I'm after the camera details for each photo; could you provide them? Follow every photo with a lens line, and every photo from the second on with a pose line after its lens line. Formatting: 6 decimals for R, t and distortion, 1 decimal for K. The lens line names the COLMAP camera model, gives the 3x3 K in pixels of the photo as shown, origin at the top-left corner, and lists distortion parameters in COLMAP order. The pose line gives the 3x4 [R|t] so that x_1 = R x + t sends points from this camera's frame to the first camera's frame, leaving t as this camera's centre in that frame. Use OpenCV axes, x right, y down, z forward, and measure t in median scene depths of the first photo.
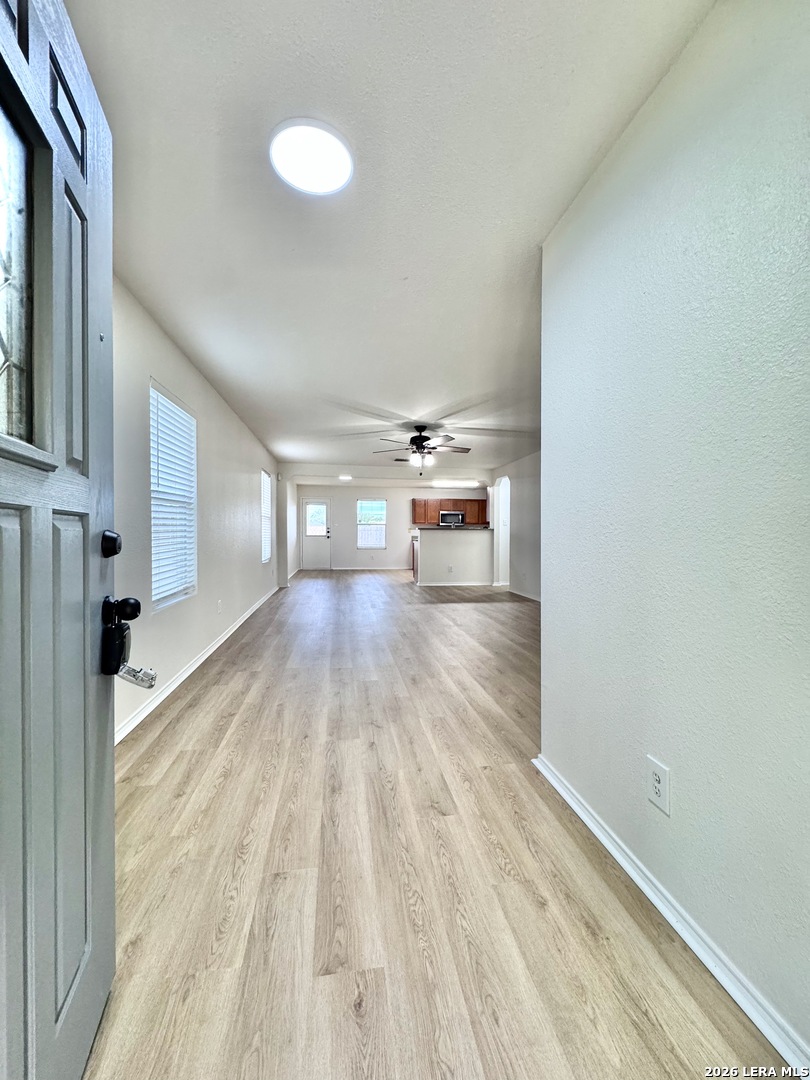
lens RADIAL K [[427.9, 0, 405.0], [0, 427.9, 540.0], [0, 0, 1]] dist [-0.002961, 0.000160]
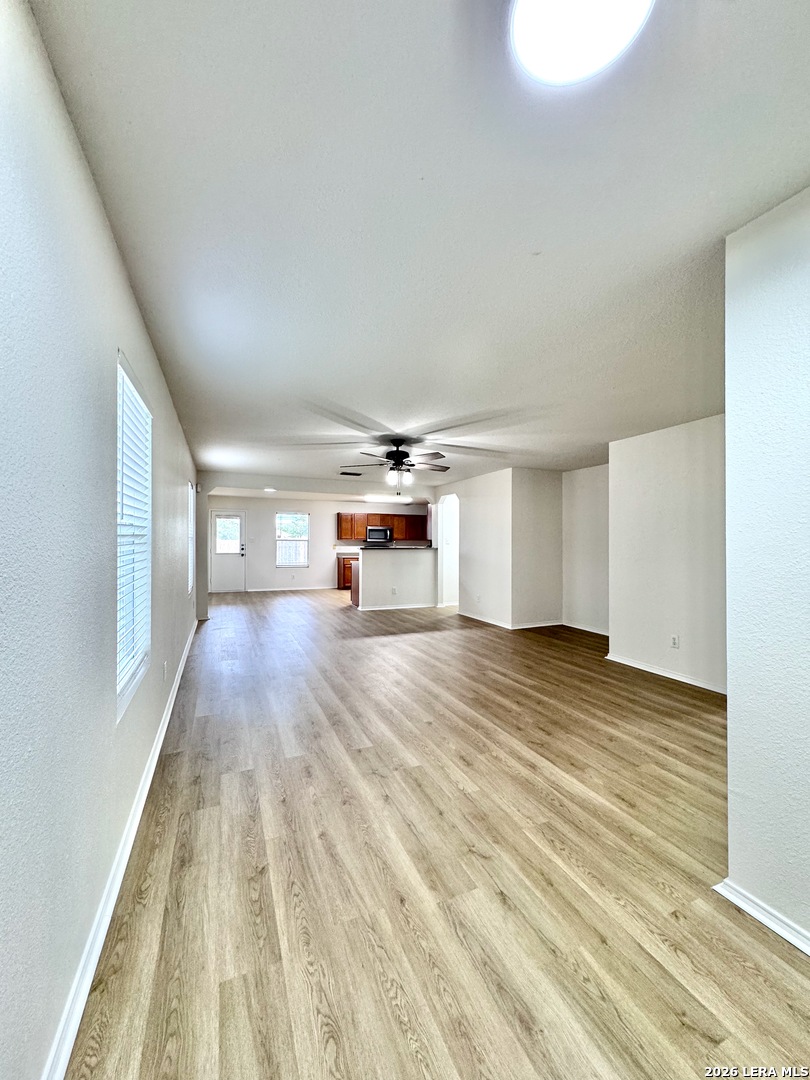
lens RADIAL K [[427.9, 0, 405.0], [0, 427.9, 540.0], [0, 0, 1]] dist [-0.002961, 0.000160]
pose [[0.968341, 0.000143, 0.249633, -0.171409], [0.005059, 0.999783, -0.020196, -0.041054], [-0.249581, 0.020820, 0.968130, 0.144658]]
